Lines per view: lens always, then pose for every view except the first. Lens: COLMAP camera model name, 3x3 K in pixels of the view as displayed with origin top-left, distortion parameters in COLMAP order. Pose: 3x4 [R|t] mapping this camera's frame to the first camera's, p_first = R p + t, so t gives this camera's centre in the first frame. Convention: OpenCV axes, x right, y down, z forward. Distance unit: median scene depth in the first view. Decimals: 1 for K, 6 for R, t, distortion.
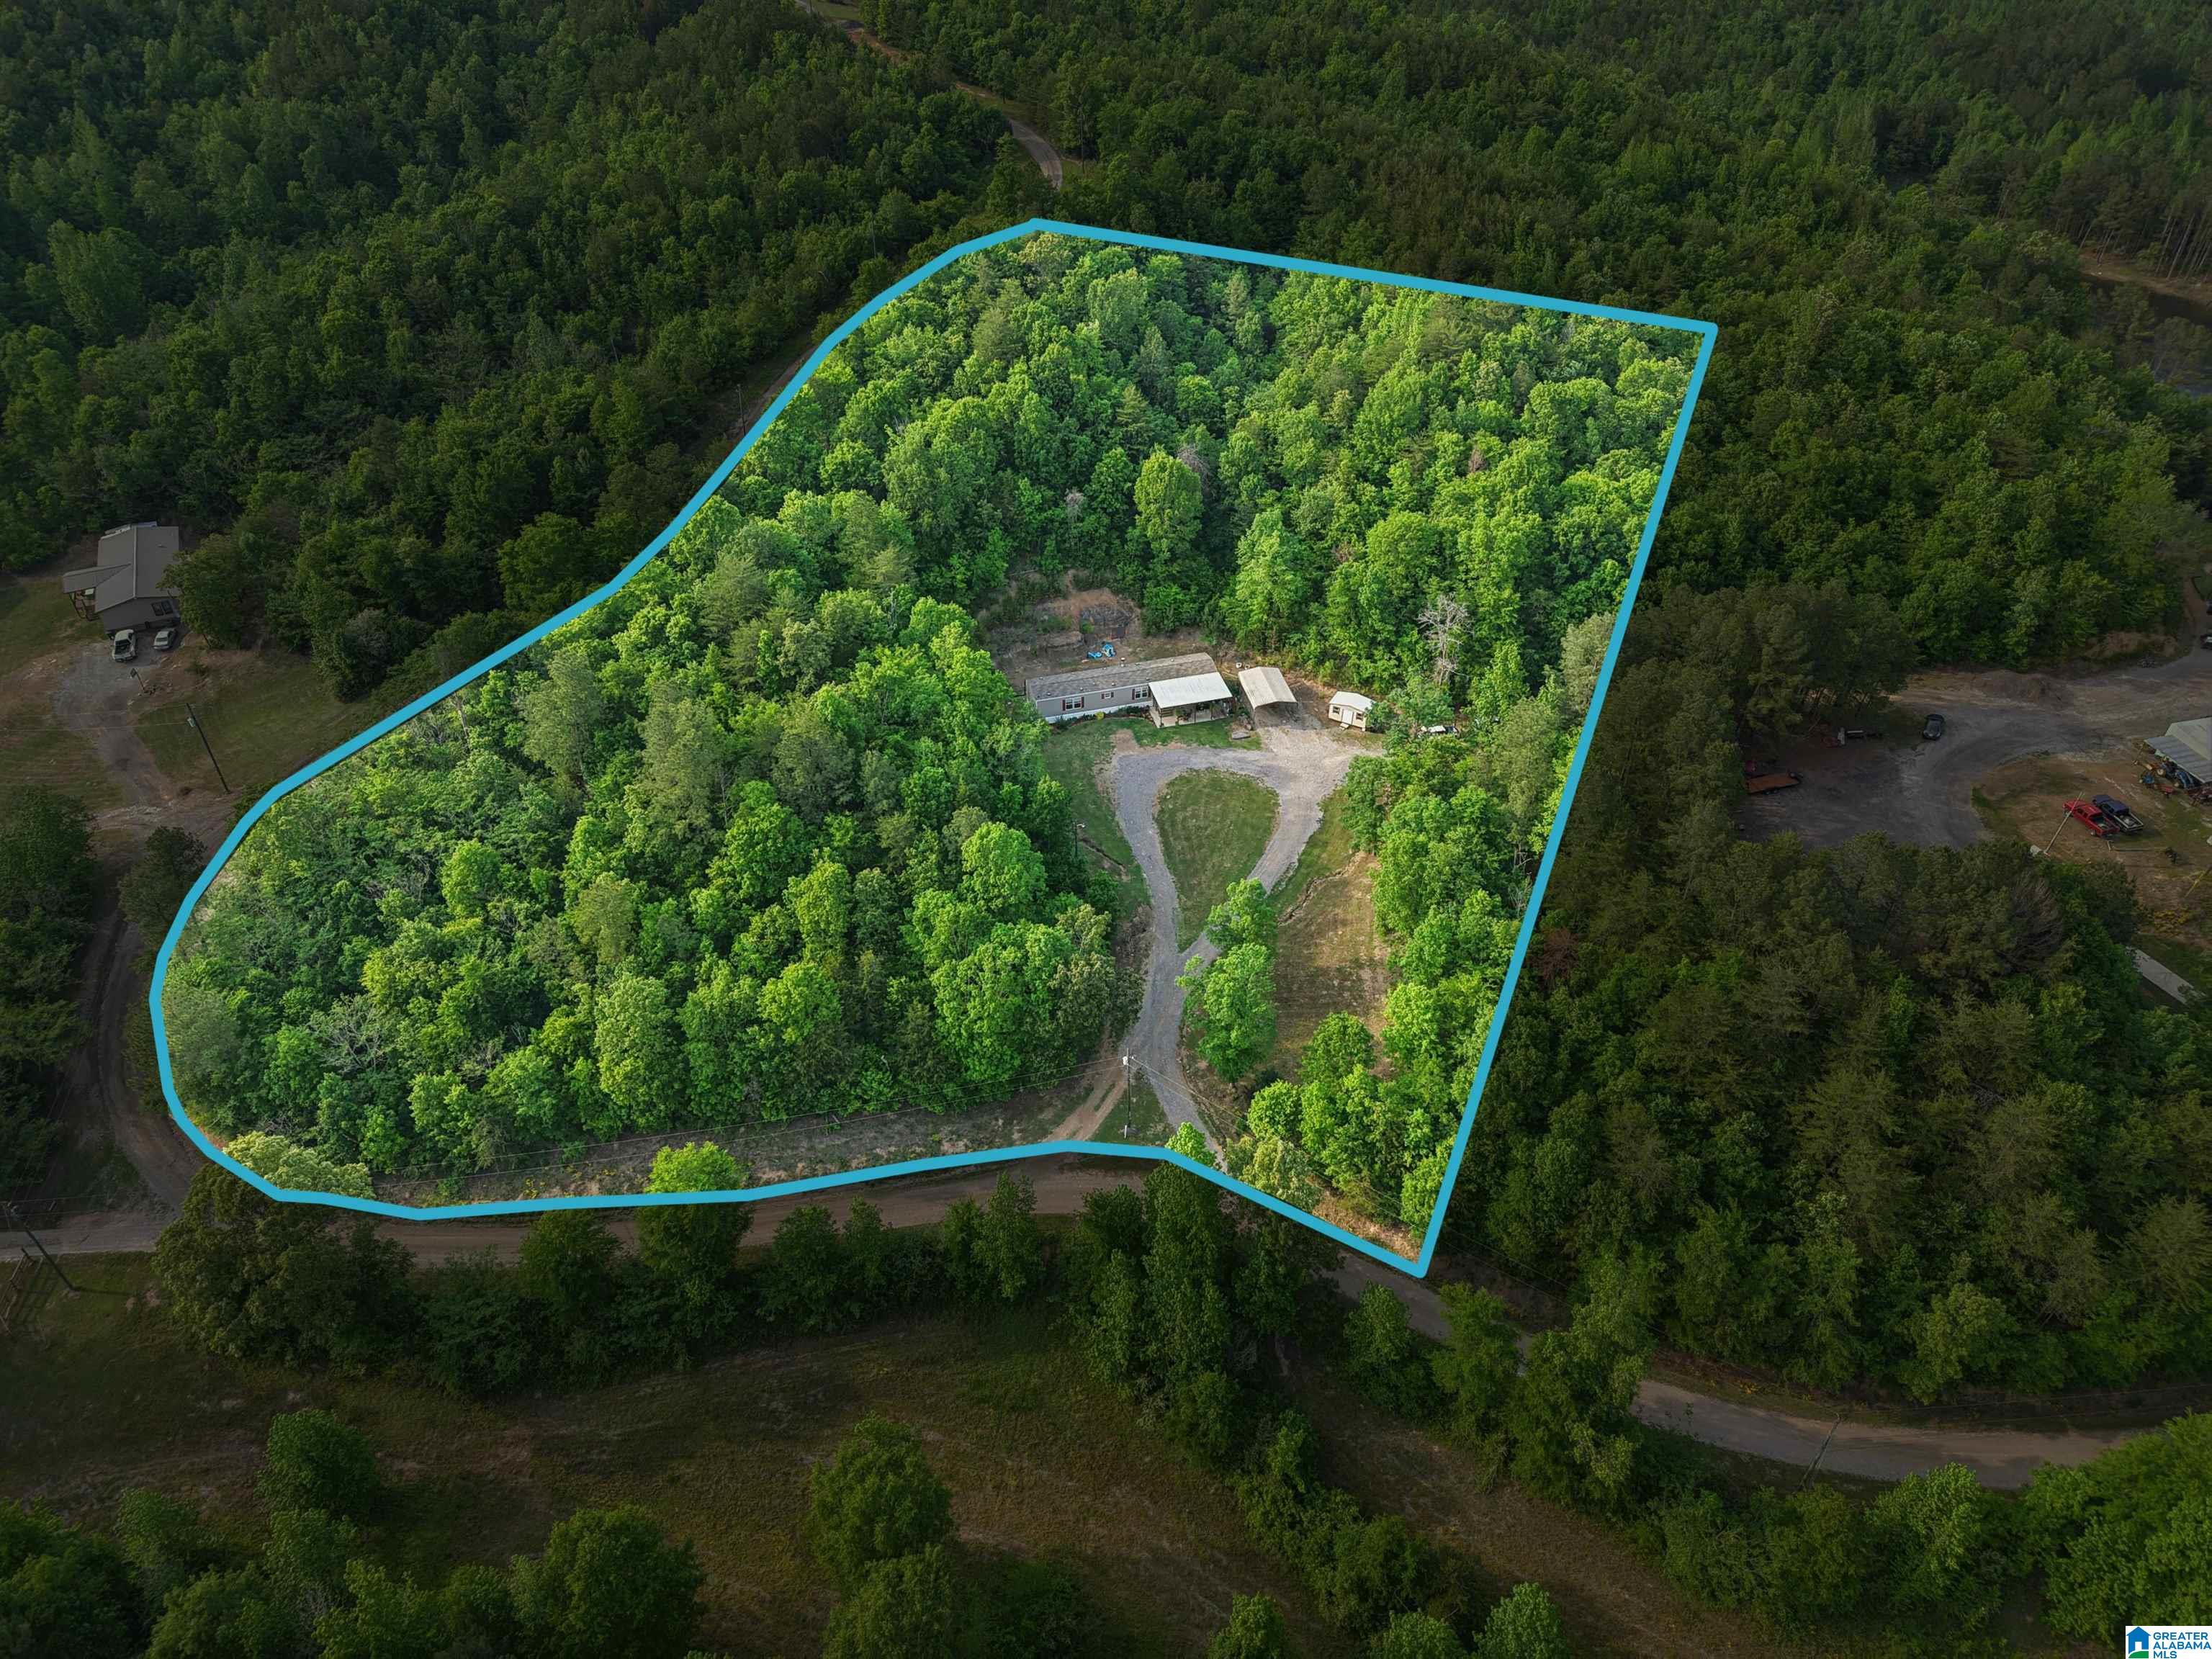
lens RADIAL K [[1532.9, 0, 1124.3], [0, 1532.9, 829.4], [0, 0, 1]] dist [0.016286, -0.027705]
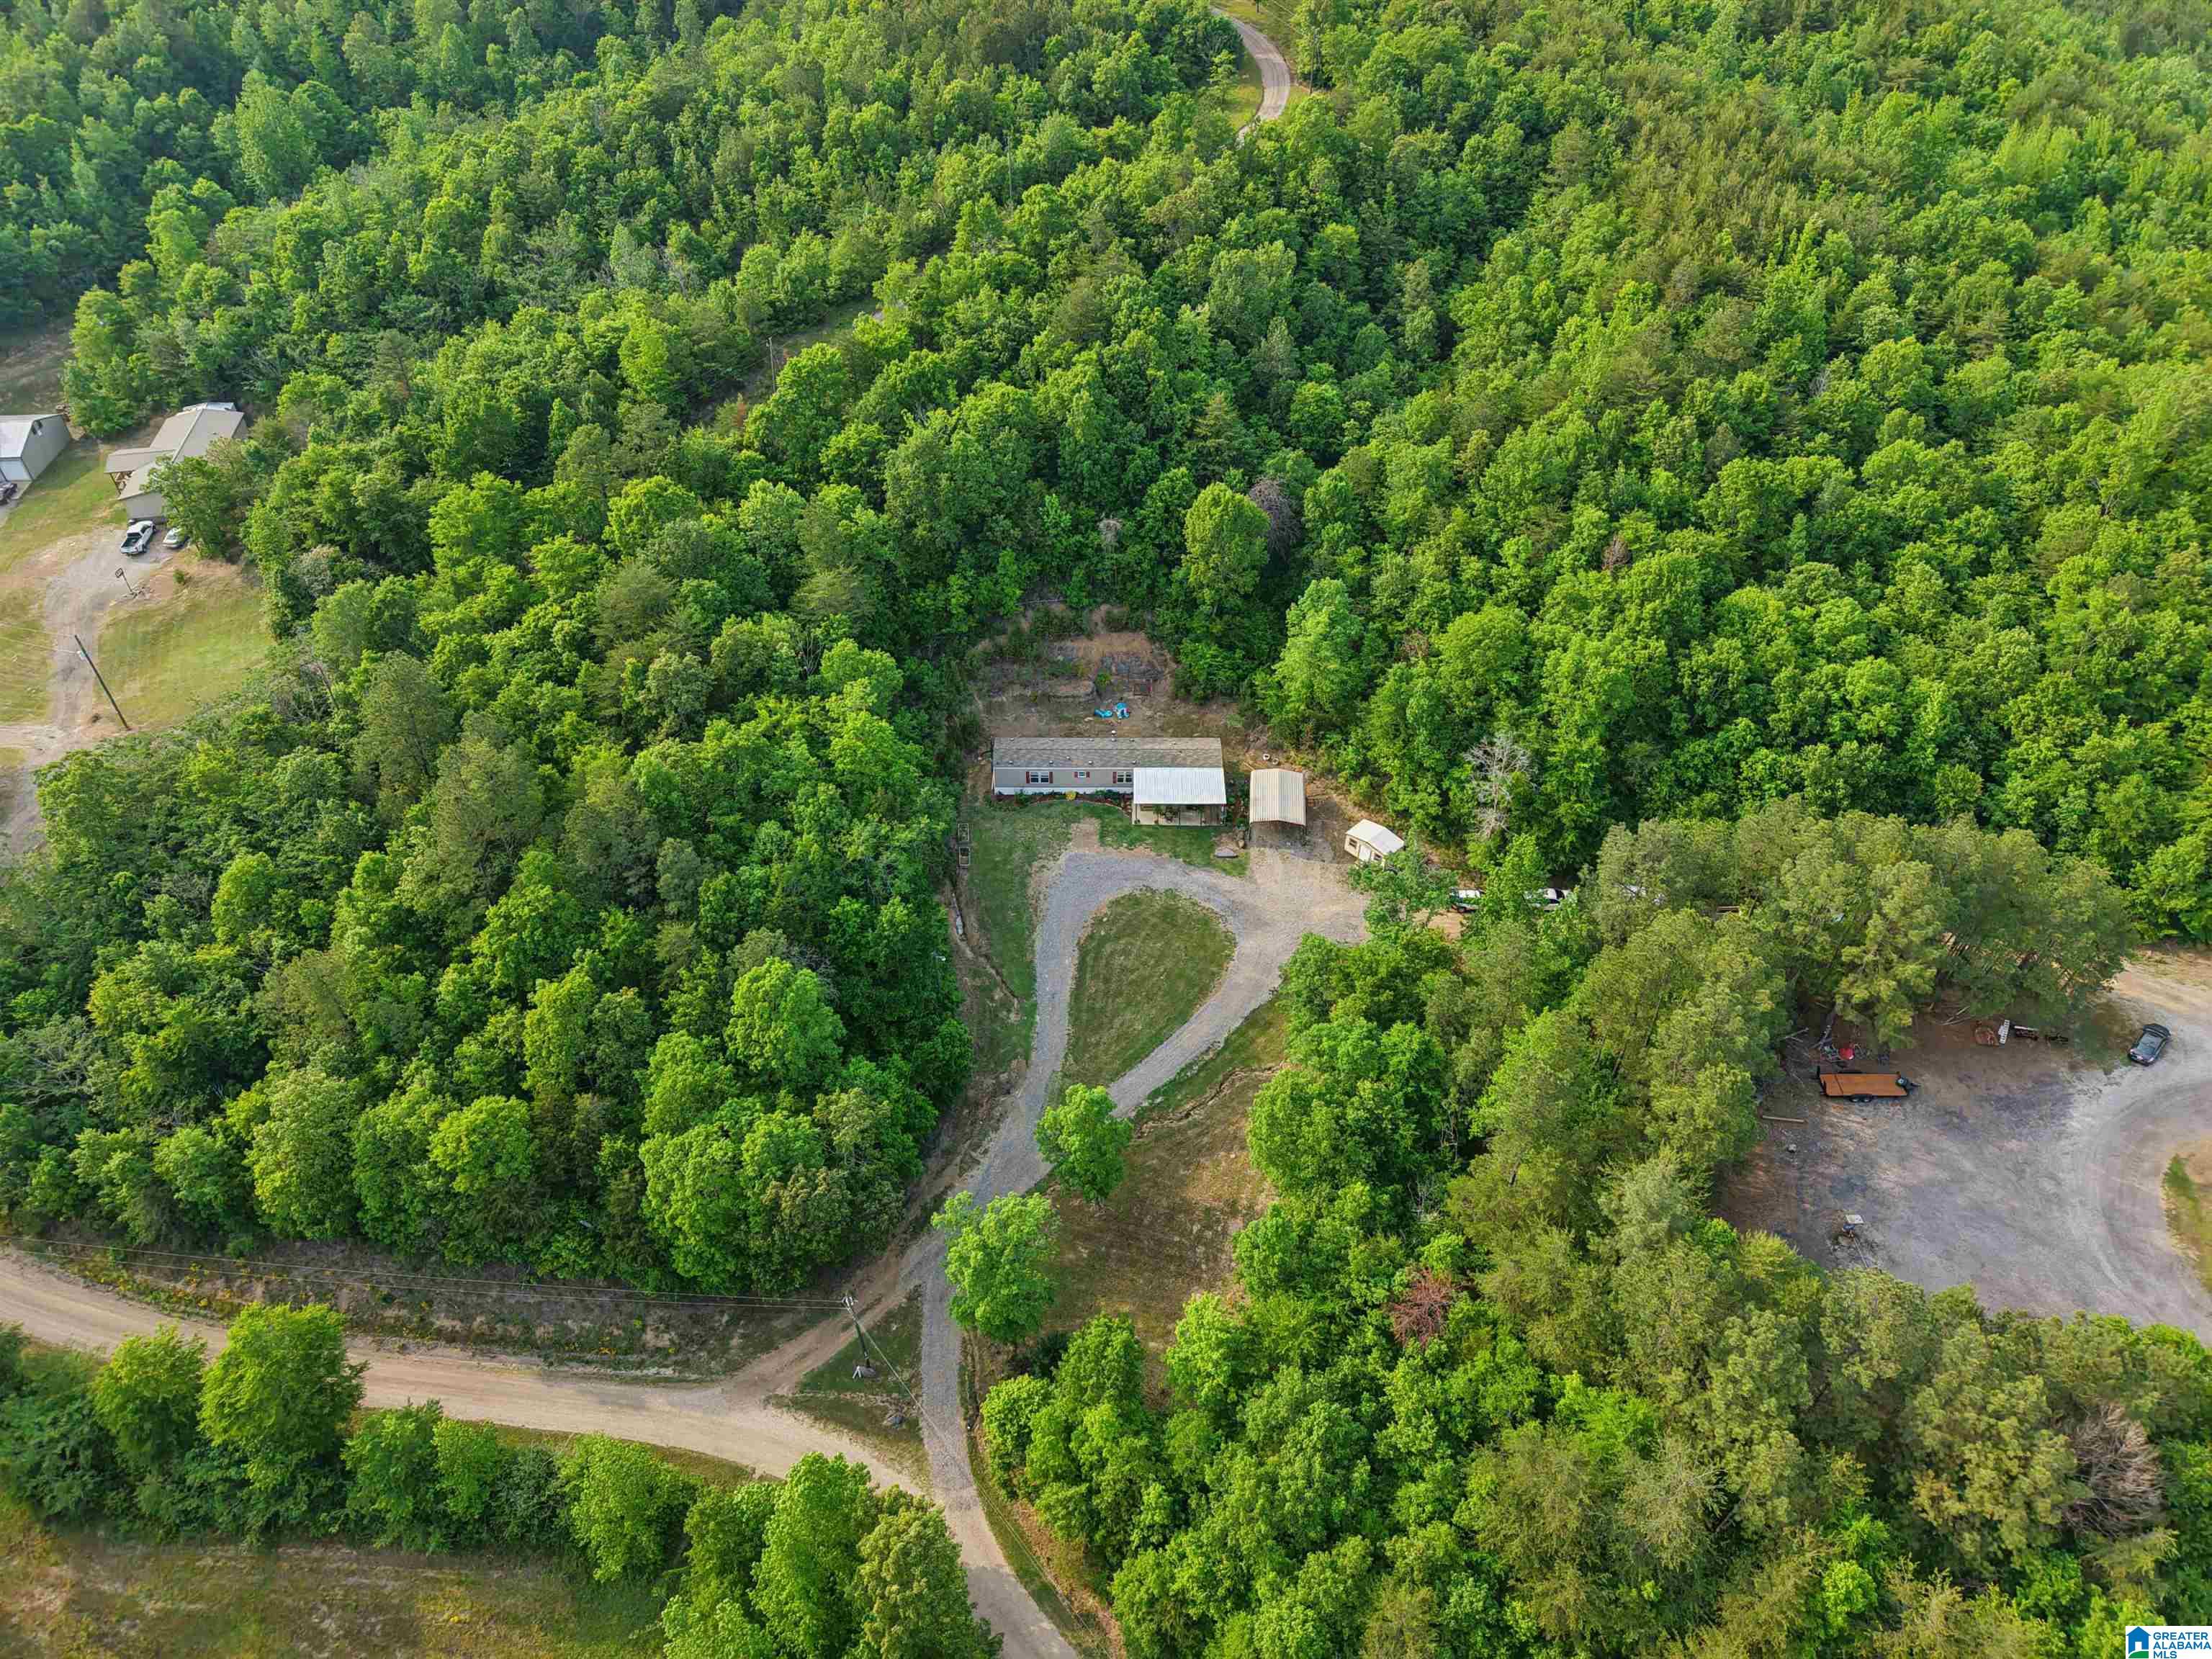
lens RADIAL K [[1532.9, 0, 1101.2], [0, 1532.9, 823.8], [0, 0, 1]] dist [0.016286, -0.027705]
pose [[0.957924, 0.187319, -0.217471, 0.182830], [-0.172571, 0.981313, 0.085106, -0.132136], [0.229349, -0.043996, 0.972349, 0.189094]]
